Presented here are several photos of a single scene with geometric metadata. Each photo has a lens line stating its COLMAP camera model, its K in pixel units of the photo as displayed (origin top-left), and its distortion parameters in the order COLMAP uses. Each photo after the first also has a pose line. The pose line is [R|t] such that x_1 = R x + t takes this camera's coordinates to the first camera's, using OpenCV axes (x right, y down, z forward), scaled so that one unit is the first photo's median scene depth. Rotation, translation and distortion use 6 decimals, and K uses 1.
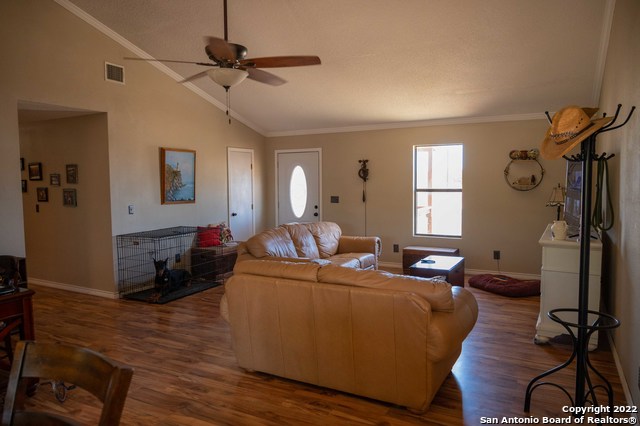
lens RADIAL K [[436.9, 0, 320.4], [0, 436.9, 213.7], [0, 0, 1]] dist [0.004518, 0.001836]
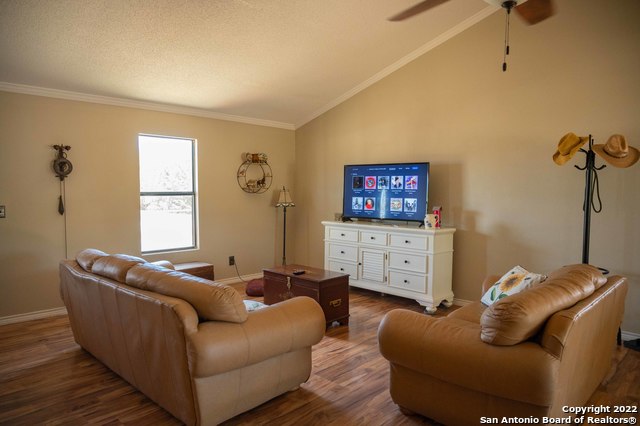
lens RADIAL K [[436.9, 0, 320.1], [0, 436.9, 211.9], [0, 0, 1]] dist [0.004518, 0.001836]
pose [[0.253237, -0.055662, 0.965802, -0.433657], [0.052379, 0.997668, 0.043765, -0.040669], [-0.965985, 0.039505, 0.255562, 0.529577]]
